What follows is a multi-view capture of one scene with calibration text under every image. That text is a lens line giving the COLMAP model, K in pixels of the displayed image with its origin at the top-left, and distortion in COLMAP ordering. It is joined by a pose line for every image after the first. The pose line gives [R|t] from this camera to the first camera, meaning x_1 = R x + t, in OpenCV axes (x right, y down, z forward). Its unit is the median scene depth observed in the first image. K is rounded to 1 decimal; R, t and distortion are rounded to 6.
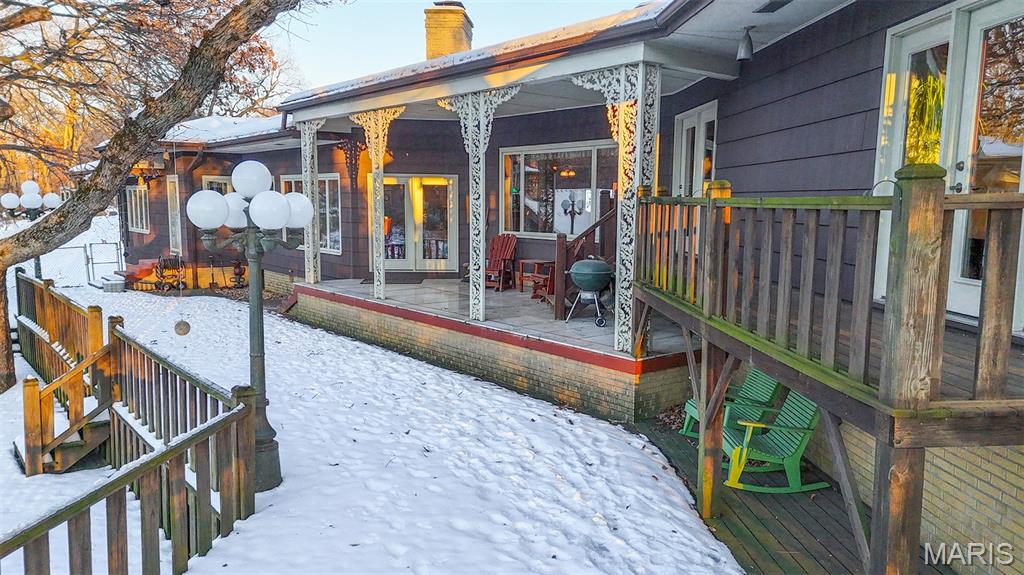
lens RADIAL K [[745.4, 0, 513.3], [0, 745.4, 288.3], [0, 0, 1]] dist [0.092787, -0.052582]
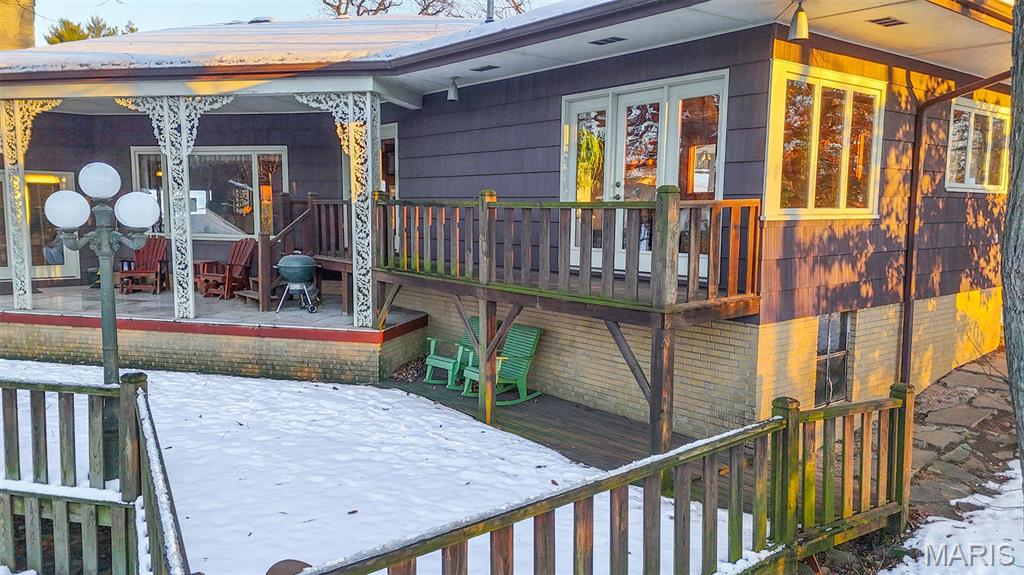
lens RADIAL K [[745.4, 0, 508.7], [0, 745.4, 287.4], [0, 0, 1]] dist [0.092787, -0.052582]
pose [[0.811068, -0.062296, 0.581626, -0.317063], [0.065850, 0.997716, 0.015035, 0.015465], [-0.581234, 0.026106, 0.813318, -0.112854]]
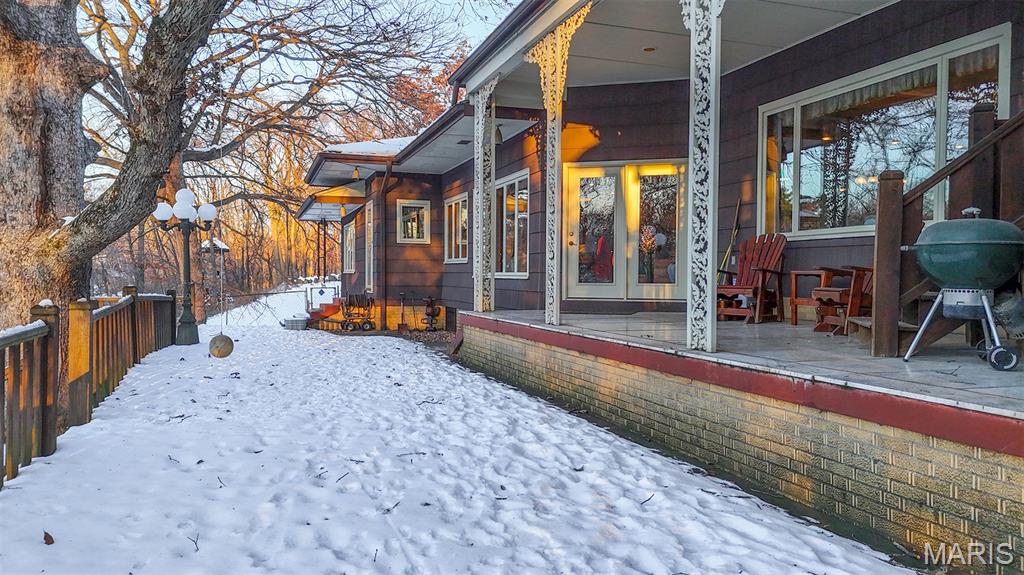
lens RADIAL K [[745.4, 0, 509.6], [0, 745.4, 289.3], [0, 0, 1]] dist [0.092787, -0.052582]
pose [[0.940261, 0.003358, -0.340439, 0.002818], [-0.037684, 0.994834, -0.094267, 0.059307], [0.338363, 0.101464, 0.935529, 0.519764]]
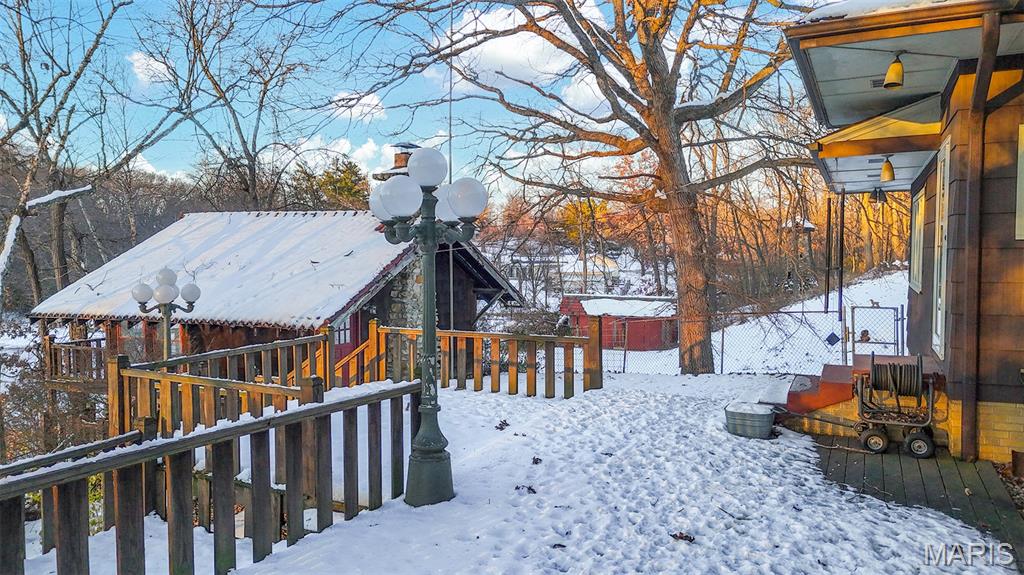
lens RADIAL K [[745.4, 0, 510.6], [0, 745.4, 292.6], [0, 0, 1]] dist [0.092787, -0.052582]
pose [[0.437067, 0.041020, -0.898493, -0.412162], [-0.097240, 0.995259, -0.001865, -0.111065], [0.894157, 0.088184, 0.438984, 1.342513]]
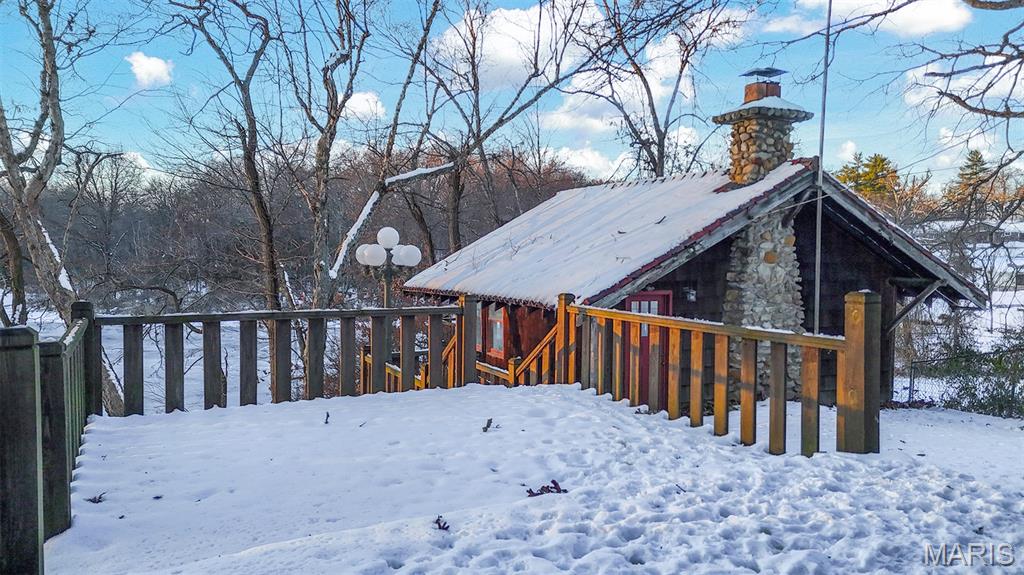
lens RADIAL K [[745.4, 0, 508.9], [0, 745.4, 291.2], [0, 0, 1]] dist [0.092787, -0.052582]
pose [[-0.220299, 0.036488, -0.974750, -0.766805], [-0.119513, 0.990761, 0.064098, -0.096683], [0.968083, 0.130616, -0.213903, 1.784901]]
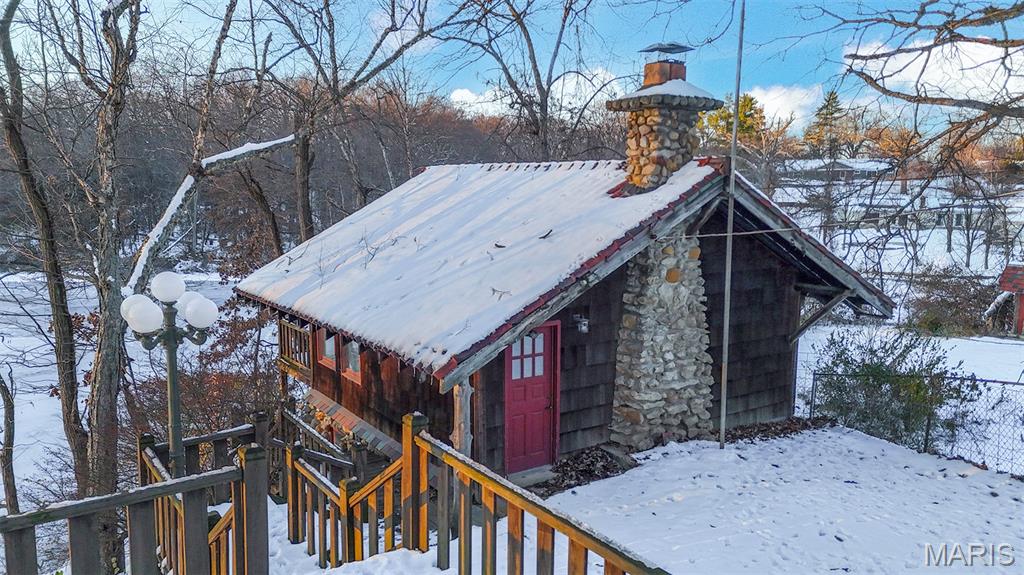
lens RADIAL K [[745.4, 0, 509.2], [0, 745.4, 292.7], [0, 0, 1]] dist [0.092787, -0.052582]
pose [[-0.066383, 0.128017, -0.989548, -1.039918], [-0.117796, 0.983795, 0.135175, -0.219761], [0.990816, 0.125538, -0.050228, 1.757747]]
